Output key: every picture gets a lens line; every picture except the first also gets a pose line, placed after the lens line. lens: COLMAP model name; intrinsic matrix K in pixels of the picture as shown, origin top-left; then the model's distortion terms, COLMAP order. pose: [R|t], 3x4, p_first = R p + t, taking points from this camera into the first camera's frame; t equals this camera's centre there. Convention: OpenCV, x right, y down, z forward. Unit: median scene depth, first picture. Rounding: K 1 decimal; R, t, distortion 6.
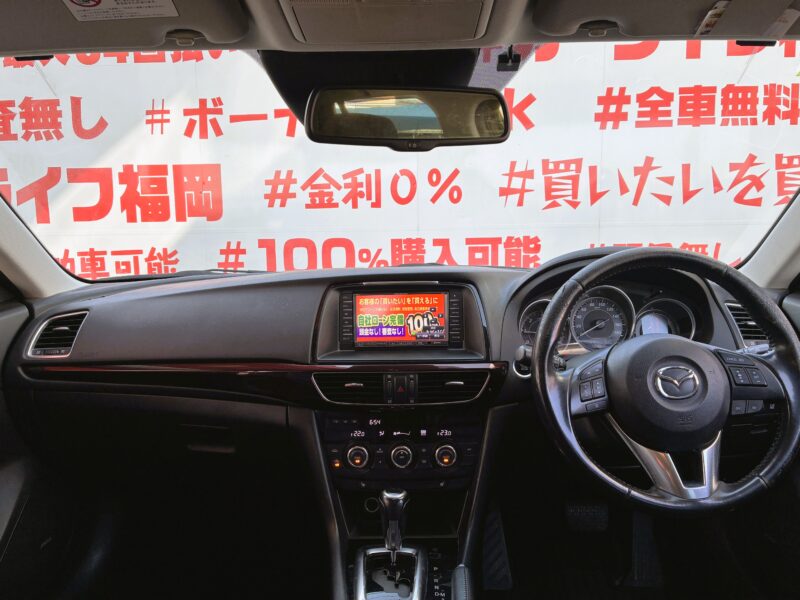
lens RADIAL K [[609.3, 0, 399.6], [0, 609.3, 295.8], [0, 0, 1]] dist [0.049264, -0.061514]
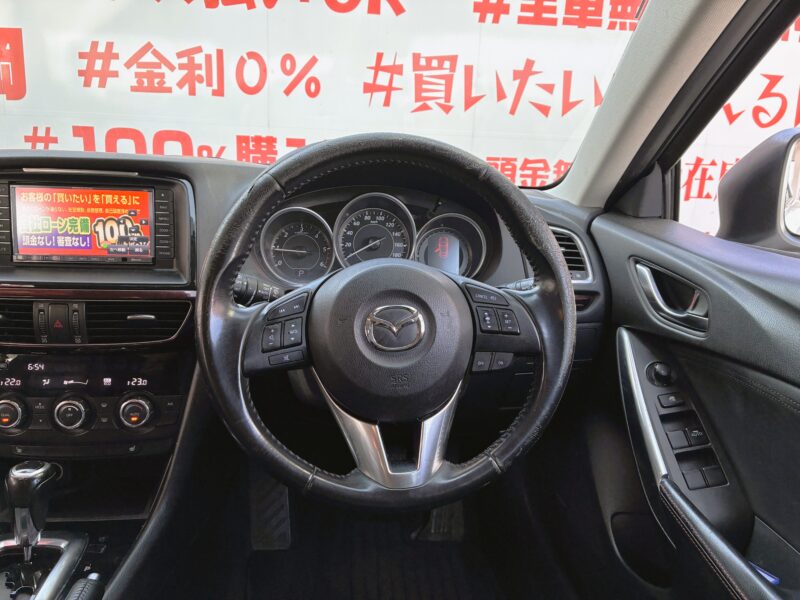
lens RADIAL K [[609.3, 0, 402.7], [0, 609.3, 290.8], [0, 0, 1]] dist [0.049264, -0.061514]
pose [[0.990880, 0.027886, 0.131830, 0.113387], [-0.044887, 0.990783, 0.127805, 0.002618], [-0.127051, -0.132557, 0.982999, 0.096653]]
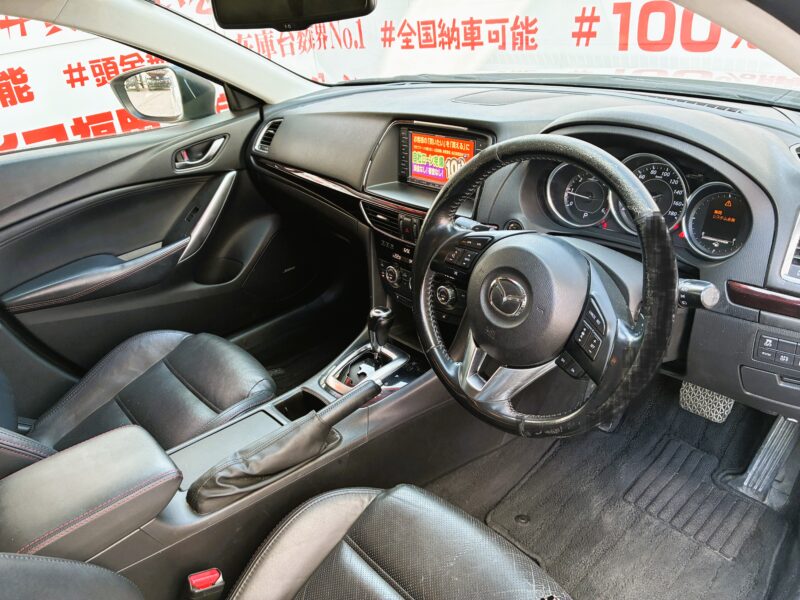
lens RADIAL K [[609.3, 0, 400.8], [0, 609.3, 303.0], [0, 0, 1]] dist [0.049264, -0.061514]
pose [[0.686823, 0.299619, -0.662196, 0.292392], [0.002620, 0.910053, 0.414483, -0.070830], [0.726820, -0.286411, 0.624260, 0.094716]]
